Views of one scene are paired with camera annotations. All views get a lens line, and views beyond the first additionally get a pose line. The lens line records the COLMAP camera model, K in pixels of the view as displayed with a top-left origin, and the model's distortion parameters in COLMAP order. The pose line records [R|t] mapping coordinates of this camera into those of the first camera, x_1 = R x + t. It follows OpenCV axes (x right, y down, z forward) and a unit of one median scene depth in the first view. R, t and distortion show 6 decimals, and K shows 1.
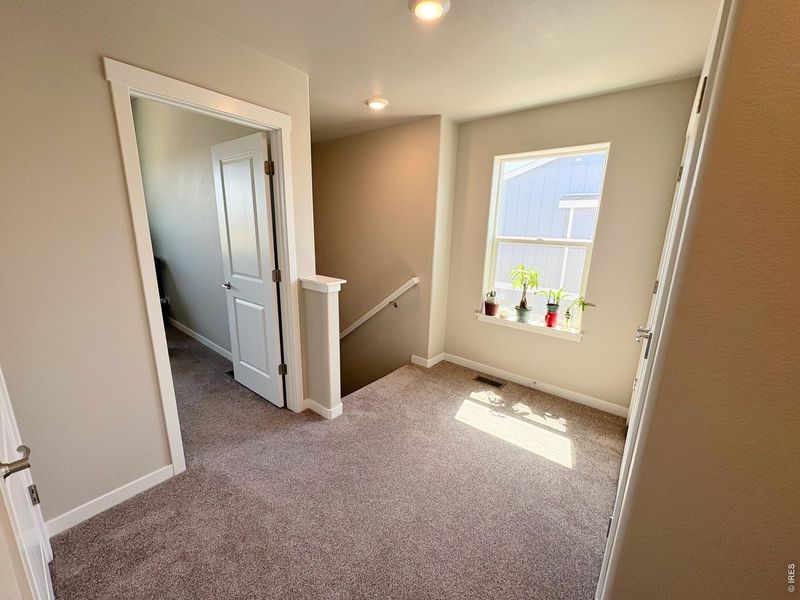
lens RADIAL K [[317.3, 0, 400.0], [0, 317.3, 300.0], [0, 0, 1]] dist [-0.000861, -0.000446]
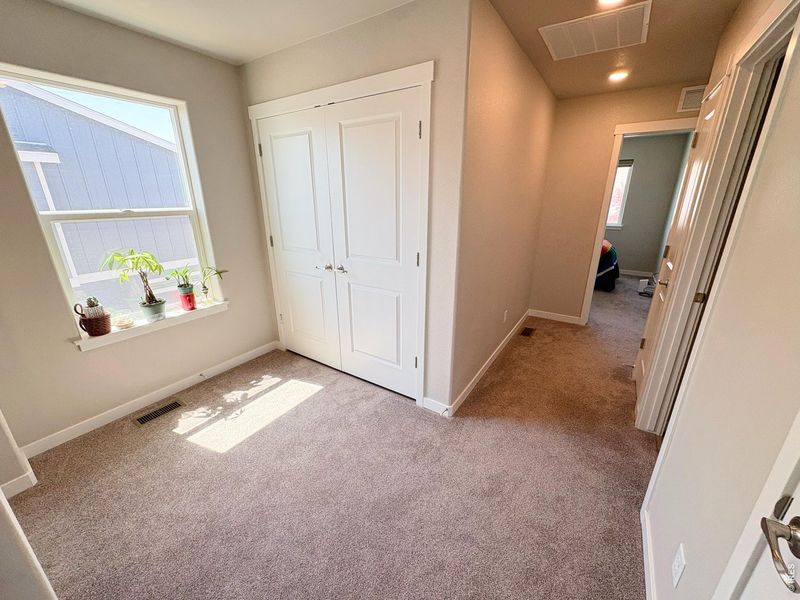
lens RADIAL K [[317.3, 0, 400.0], [0, 317.3, 300.0], [0, 0, 1]] dist [-0.000861, -0.000446]
pose [[-0.095089, -0.330086, 0.939149, -0.408177], [0.225624, 0.911726, 0.343292, -0.113685], [-0.969563, 0.244538, -0.012220, 0.444355]]
